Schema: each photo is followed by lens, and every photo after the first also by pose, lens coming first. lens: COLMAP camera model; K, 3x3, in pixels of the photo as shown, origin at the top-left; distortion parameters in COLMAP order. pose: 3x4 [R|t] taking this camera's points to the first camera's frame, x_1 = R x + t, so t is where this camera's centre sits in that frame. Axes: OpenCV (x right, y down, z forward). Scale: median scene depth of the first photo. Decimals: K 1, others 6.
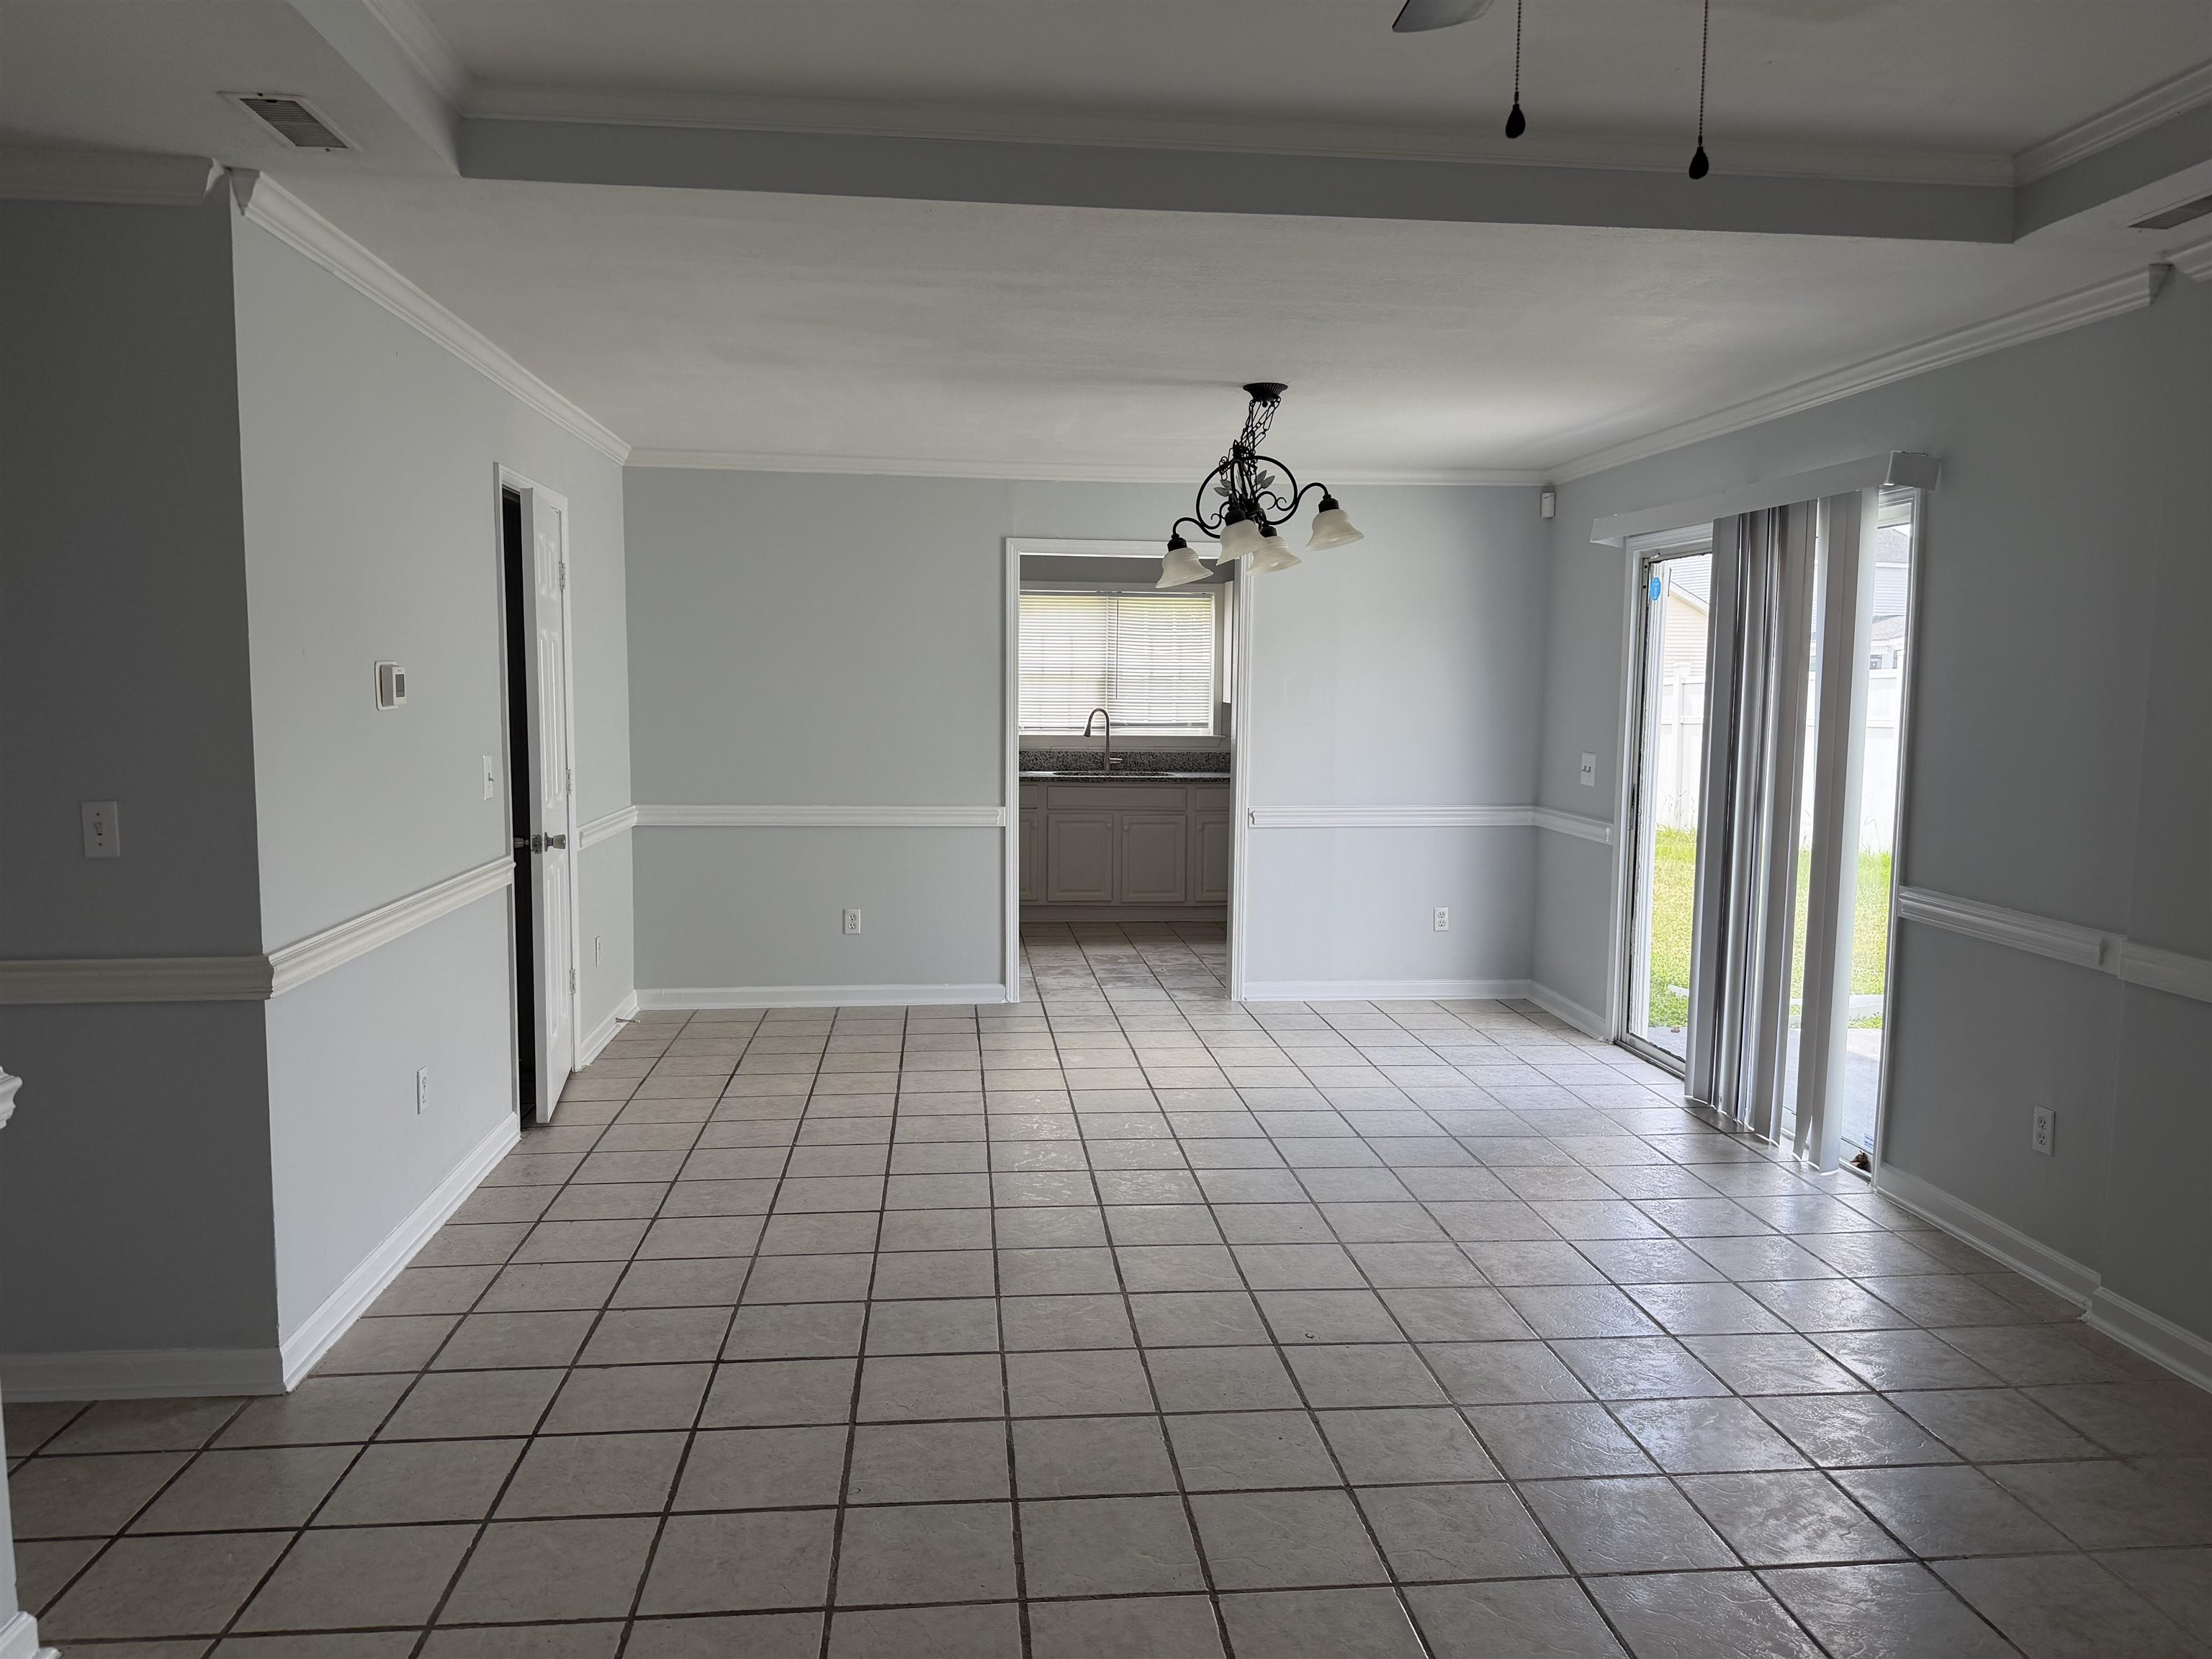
lens RADIAL K [[1574.9, 0, 1104.8], [0, 1574.9, 833.0], [0, 0, 1]] dist [-0.000658, -0.000017]
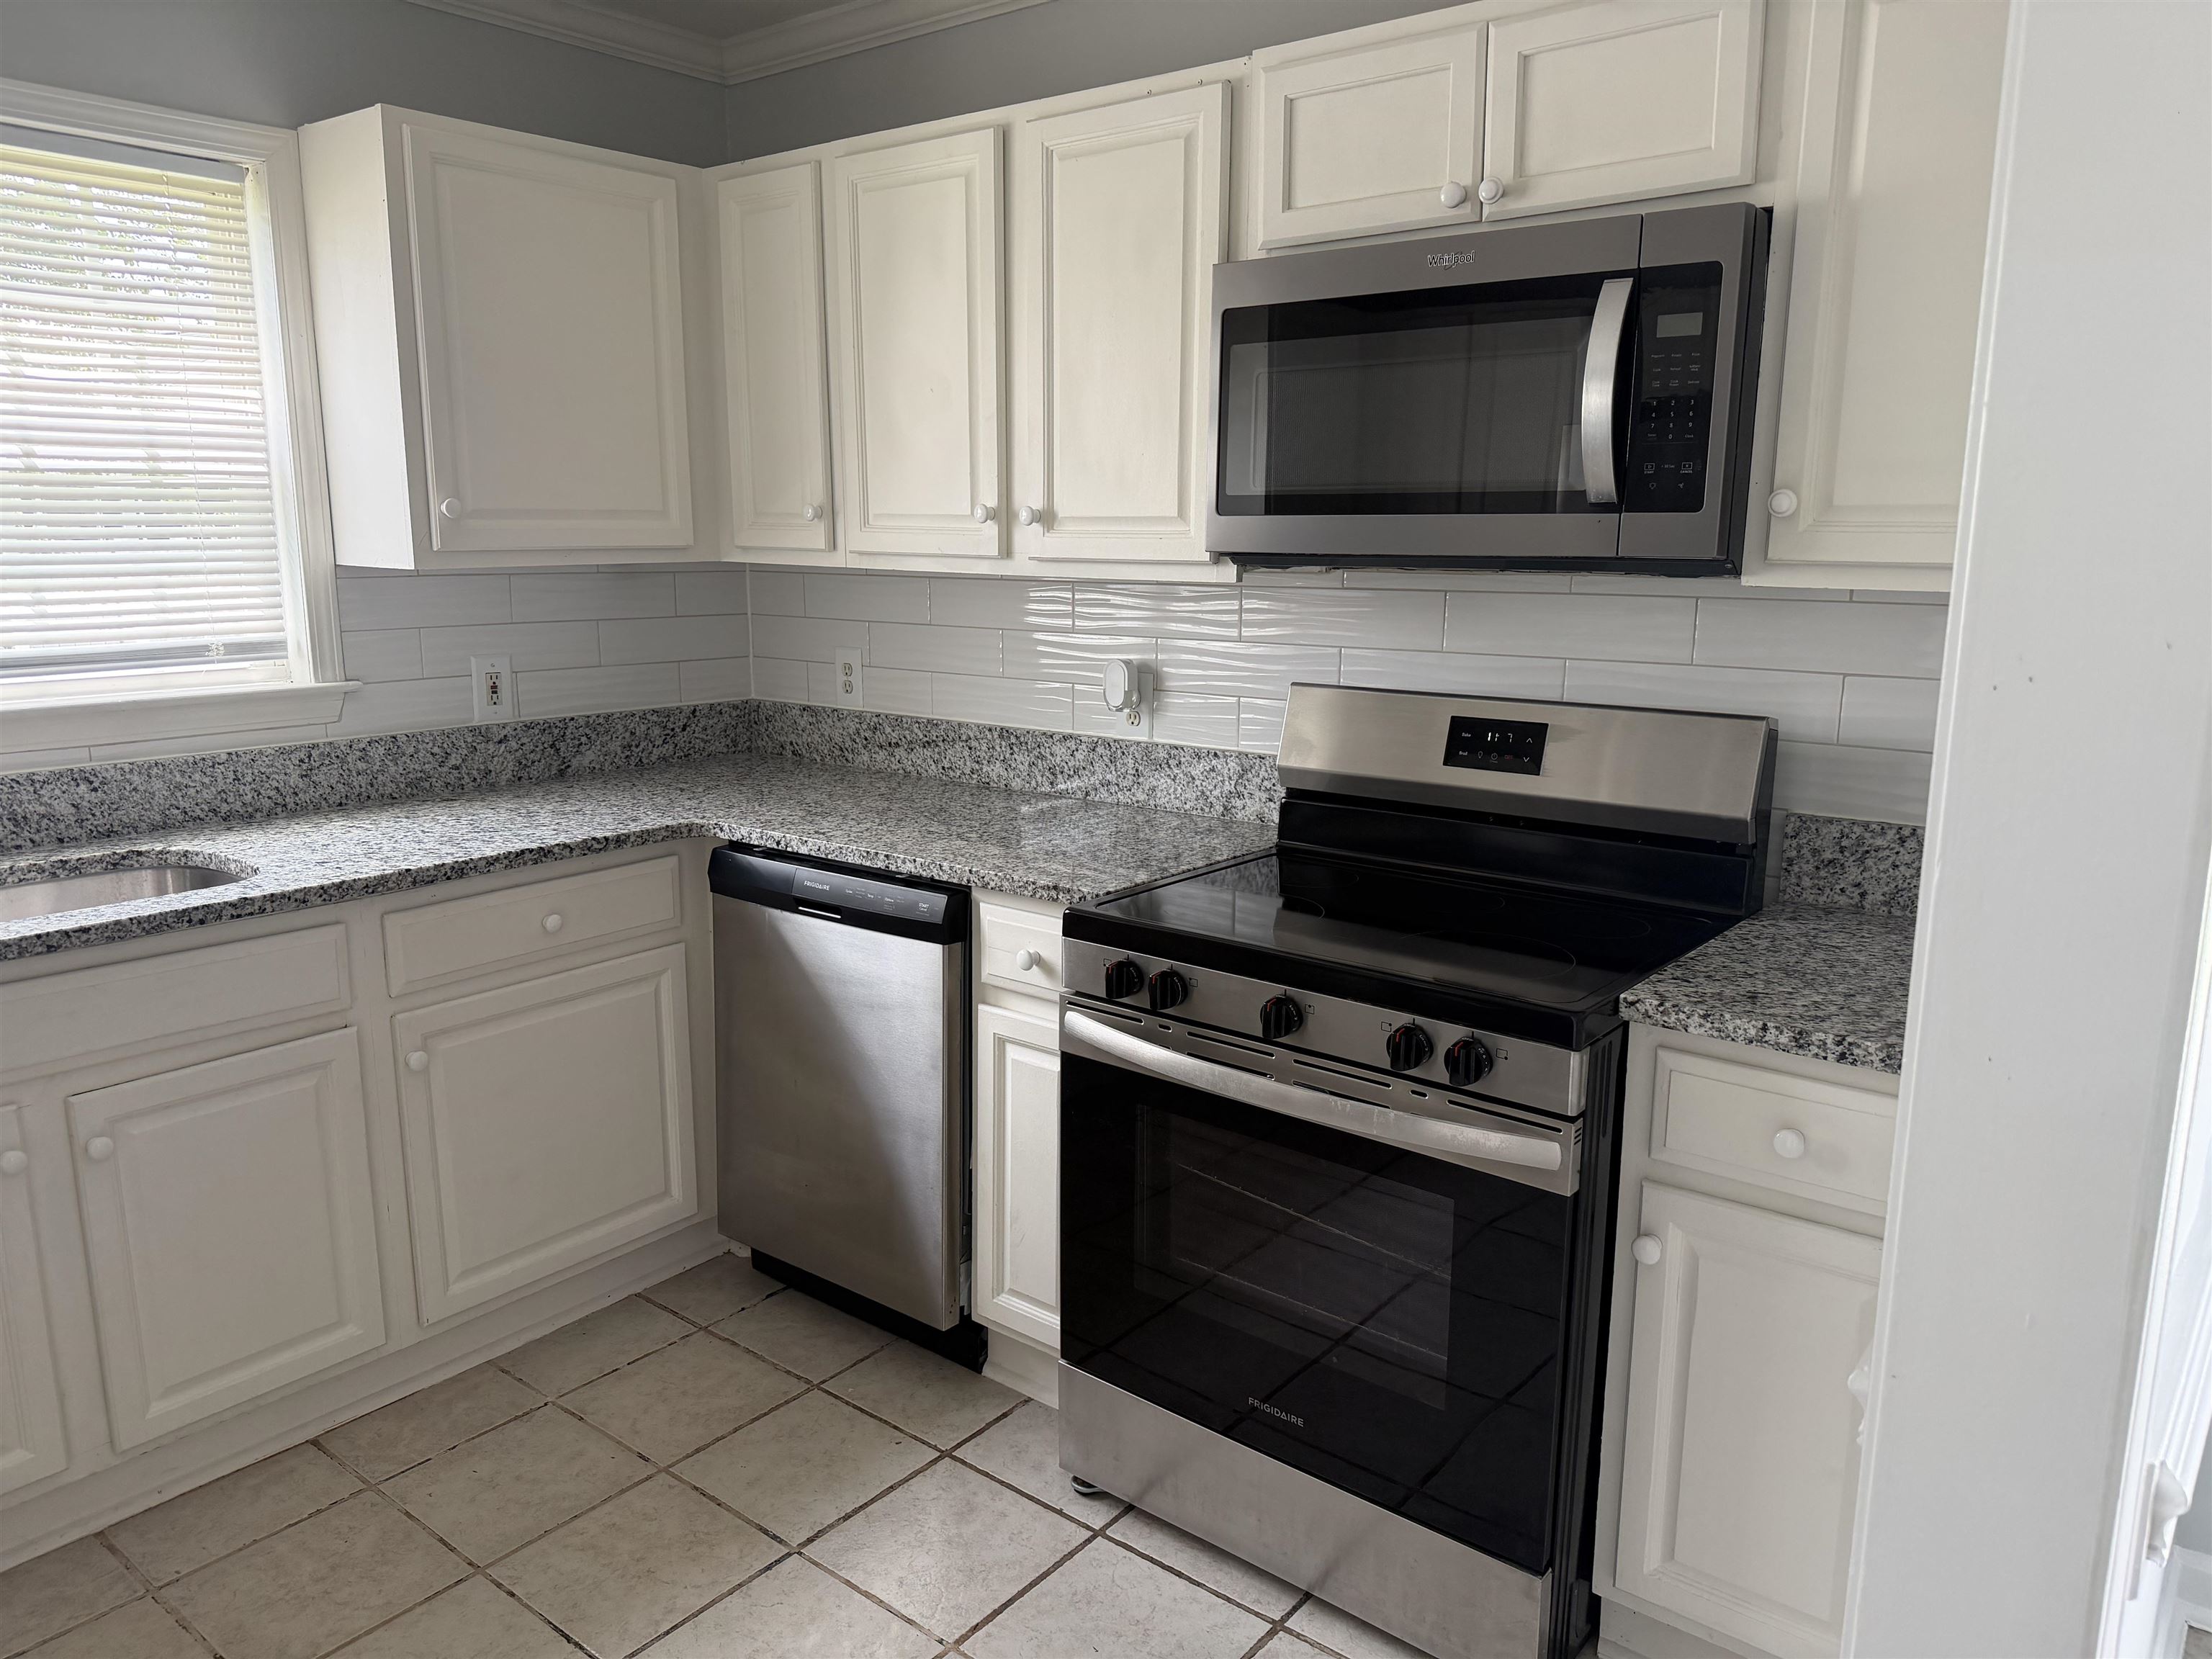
lens RADIAL K [[1574.9, 0, 1104.1], [0, 1574.9, 826.9], [0, 0, 1]] dist [-0.000658, -0.000017]
pose [[0.705327, -0.142893, 0.694331, -0.032424], [0.071066, 0.988792, 0.131301, -0.063625], [-0.705311, -0.043267, 0.707577, 0.694181]]
